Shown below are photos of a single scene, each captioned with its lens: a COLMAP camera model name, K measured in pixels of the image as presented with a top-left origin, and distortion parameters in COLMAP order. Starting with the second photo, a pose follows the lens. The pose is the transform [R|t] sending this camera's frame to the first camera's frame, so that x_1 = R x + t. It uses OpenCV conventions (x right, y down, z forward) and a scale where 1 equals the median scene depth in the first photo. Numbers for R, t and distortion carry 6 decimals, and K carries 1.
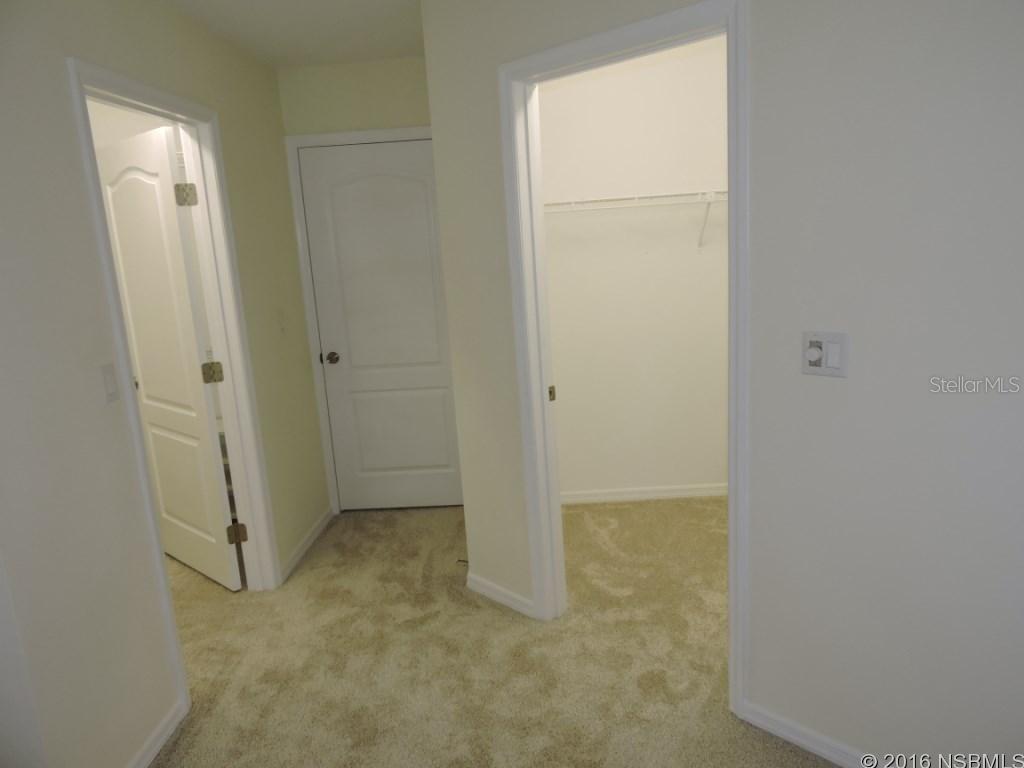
lens RADIAL K [[729.8, 0, 512.0], [0, 729.8, 384.0], [0, 0, 1]] dist [0.005221, -0.011896]
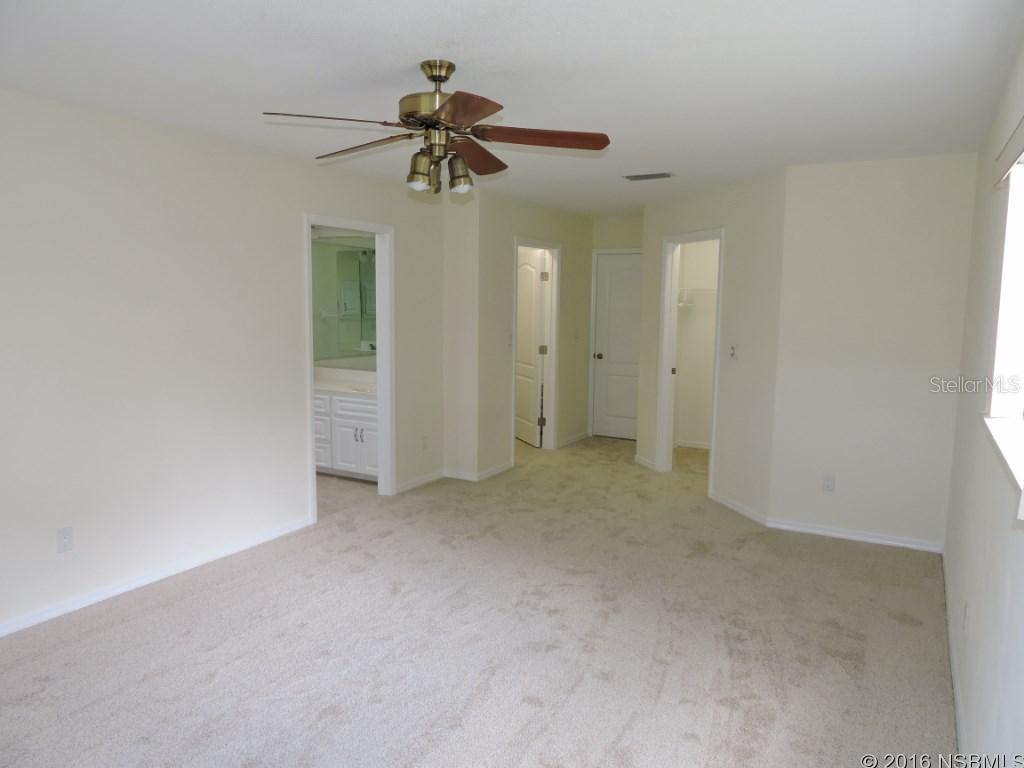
lens RADIAL K [[729.8, 0, 512.0], [0, 729.8, 384.0], [0, 0, 1]] dist [0.005221, -0.011896]
pose [[0.890816, 0.126645, -0.436356, 0.539786], [-0.159088, 0.986515, -0.038455, 0.197205], [0.425602, 0.103675, 0.898952, -1.143638]]
